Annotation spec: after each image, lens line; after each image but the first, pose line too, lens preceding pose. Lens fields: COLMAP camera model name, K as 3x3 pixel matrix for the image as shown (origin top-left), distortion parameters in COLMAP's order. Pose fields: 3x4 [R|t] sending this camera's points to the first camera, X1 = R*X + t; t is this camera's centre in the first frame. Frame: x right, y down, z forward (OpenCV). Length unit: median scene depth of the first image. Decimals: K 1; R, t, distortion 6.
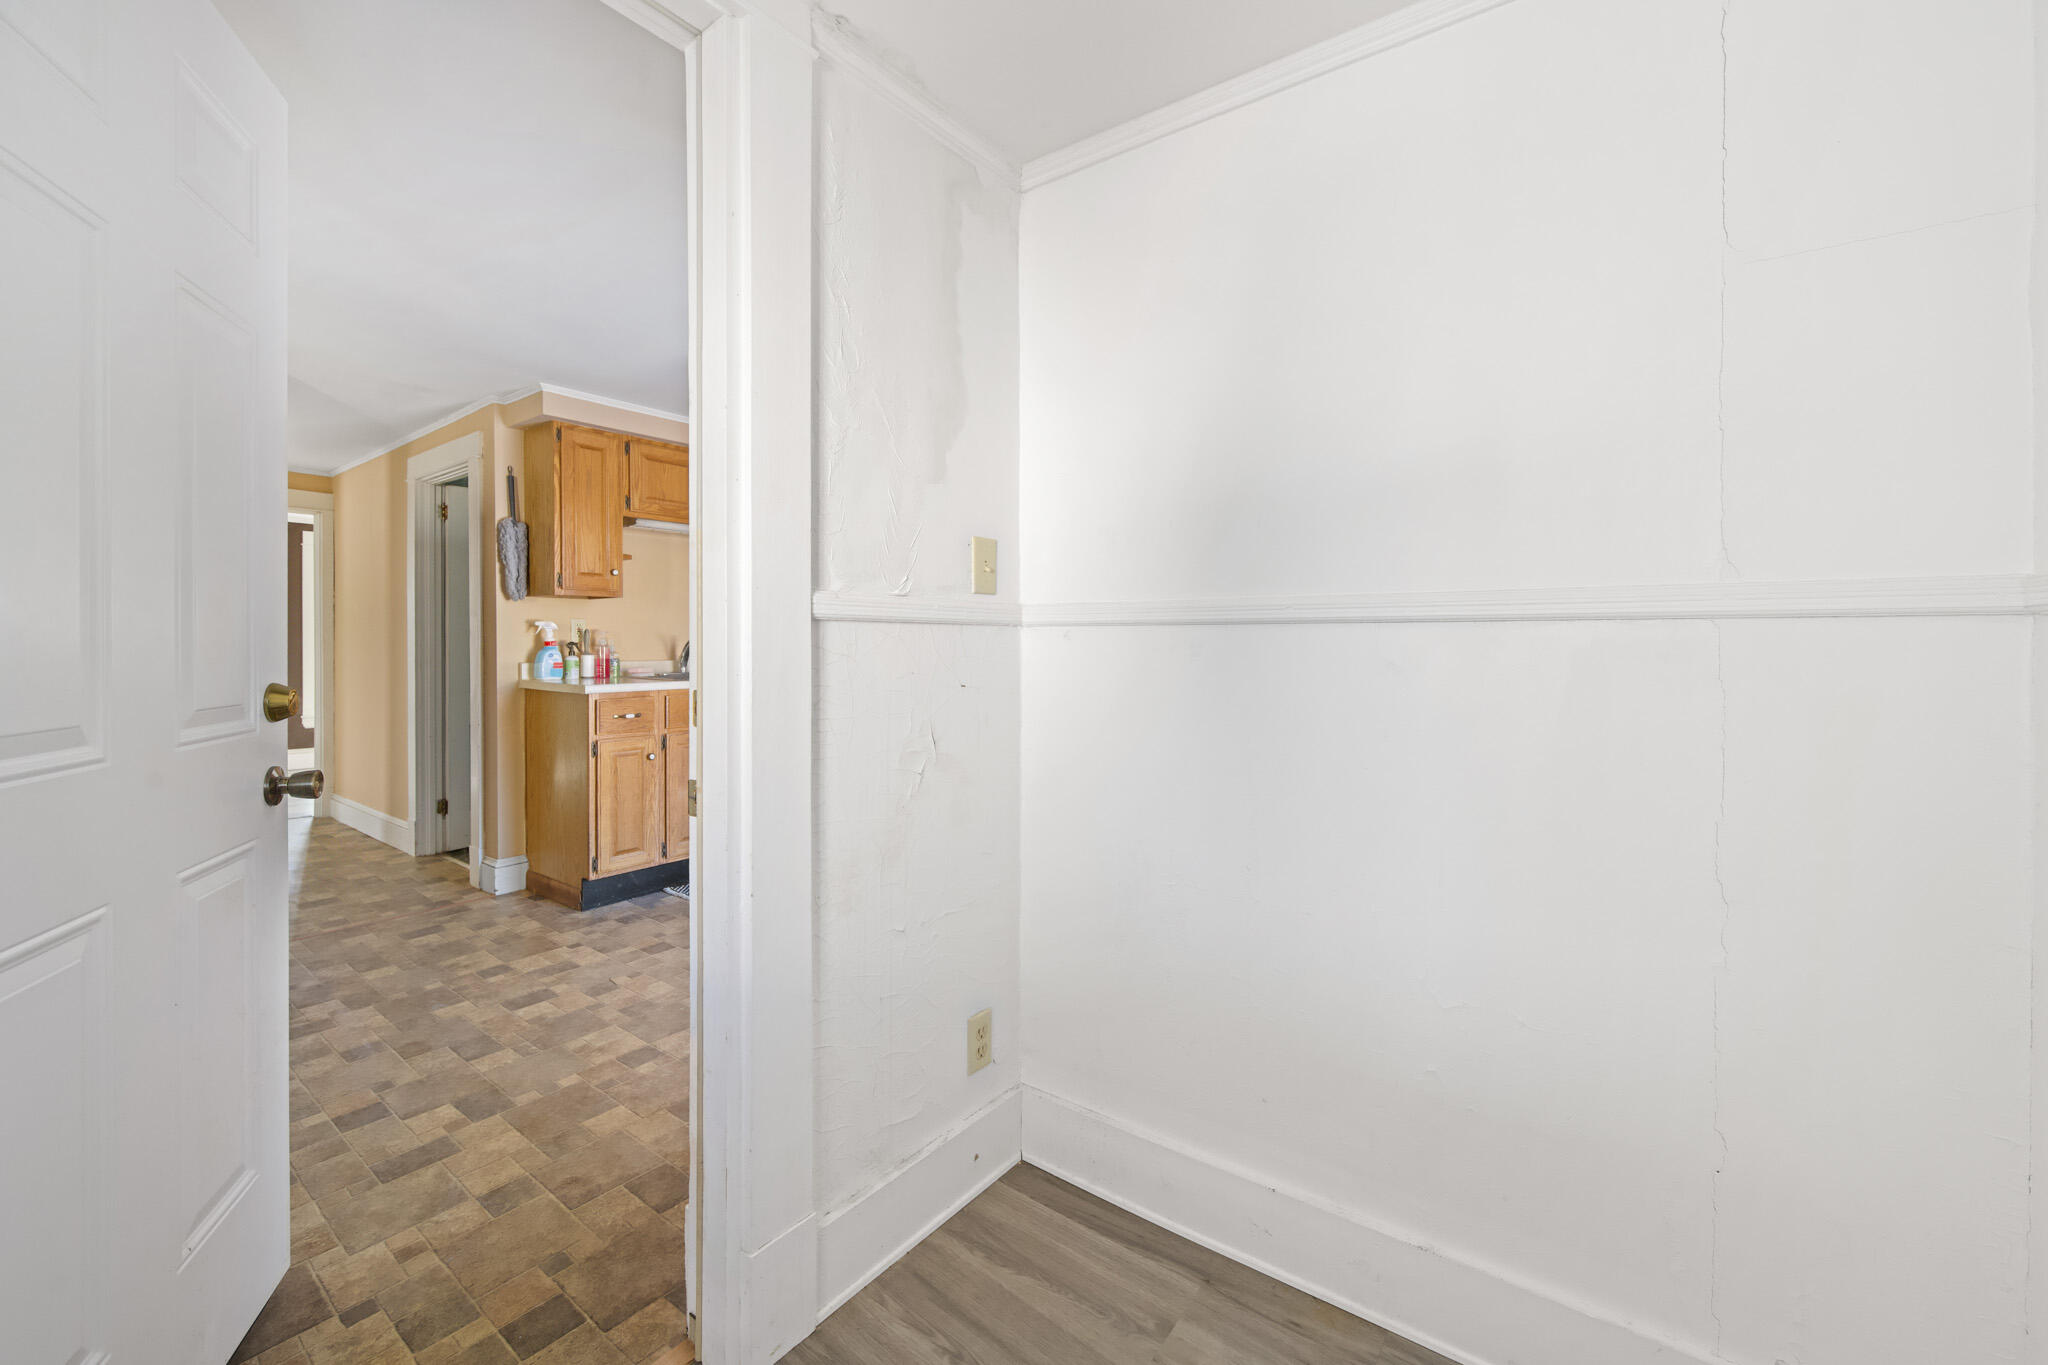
lens RADIAL K [[818.5, 0, 1029.0], [0, 818.5, 662.7], [0, 0, 1]] dist [-0.001757, 0.000104]
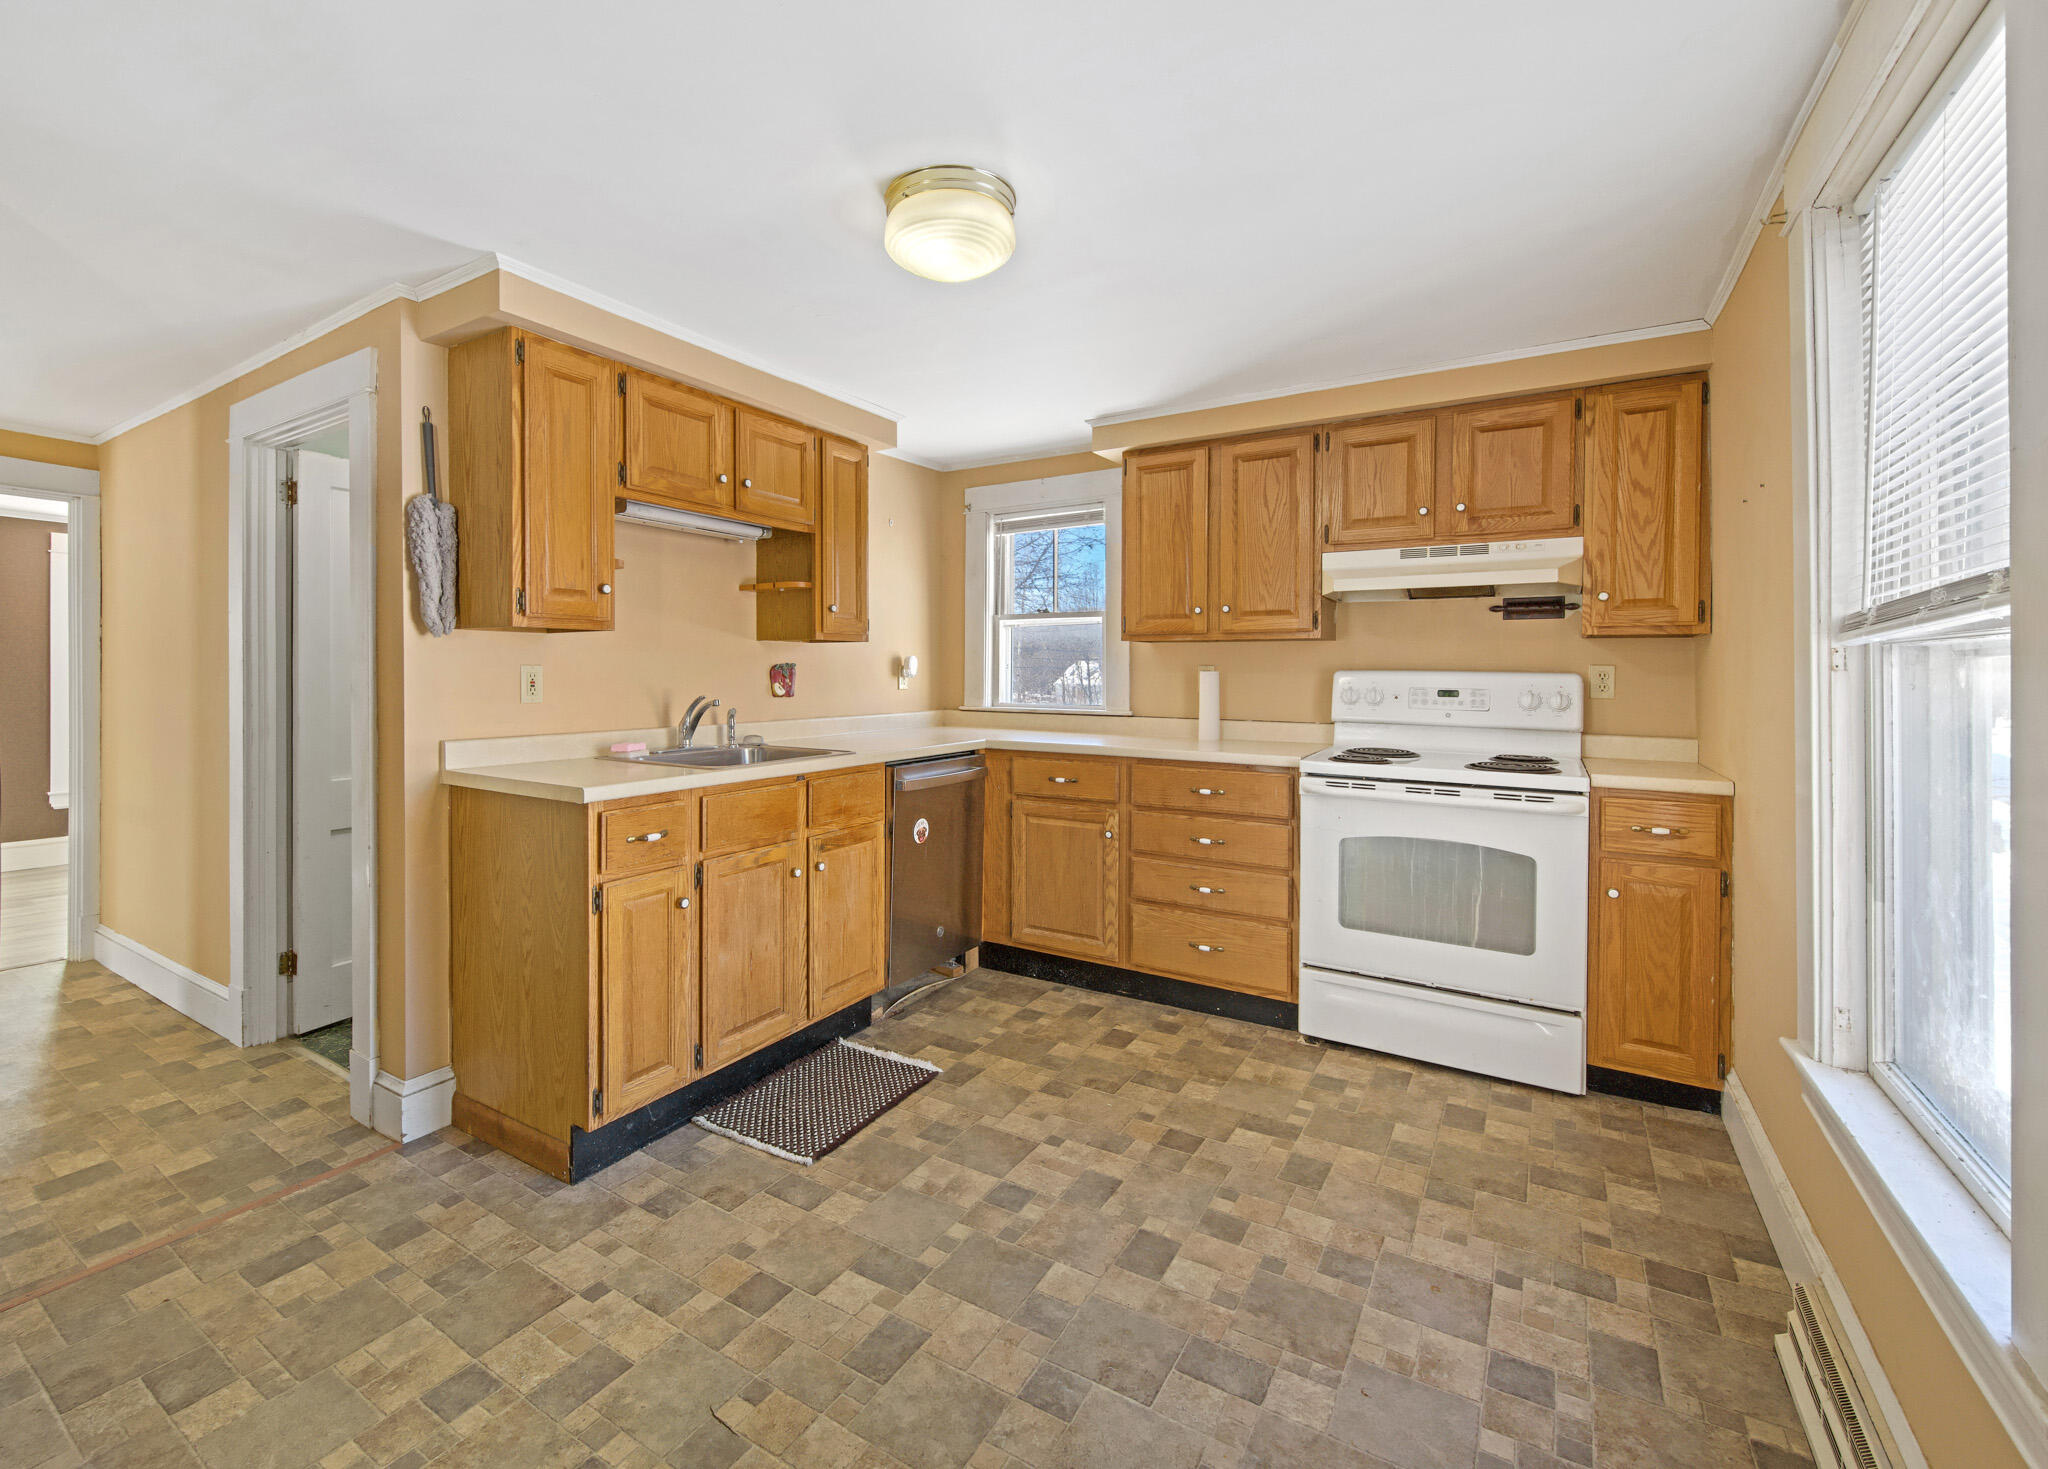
lens RADIAL K [[871.9, 0, 940.7], [0, 871.9, 688.0], [0, 0, 1]] dist [-0.003457, 0.001108]
pose [[0.997584, -0.002276, 0.069429, -0.312794], [0.002726, 0.999976, -0.006388, -0.033811], [-0.069413, 0.006562, 0.997566, 0.354379]]
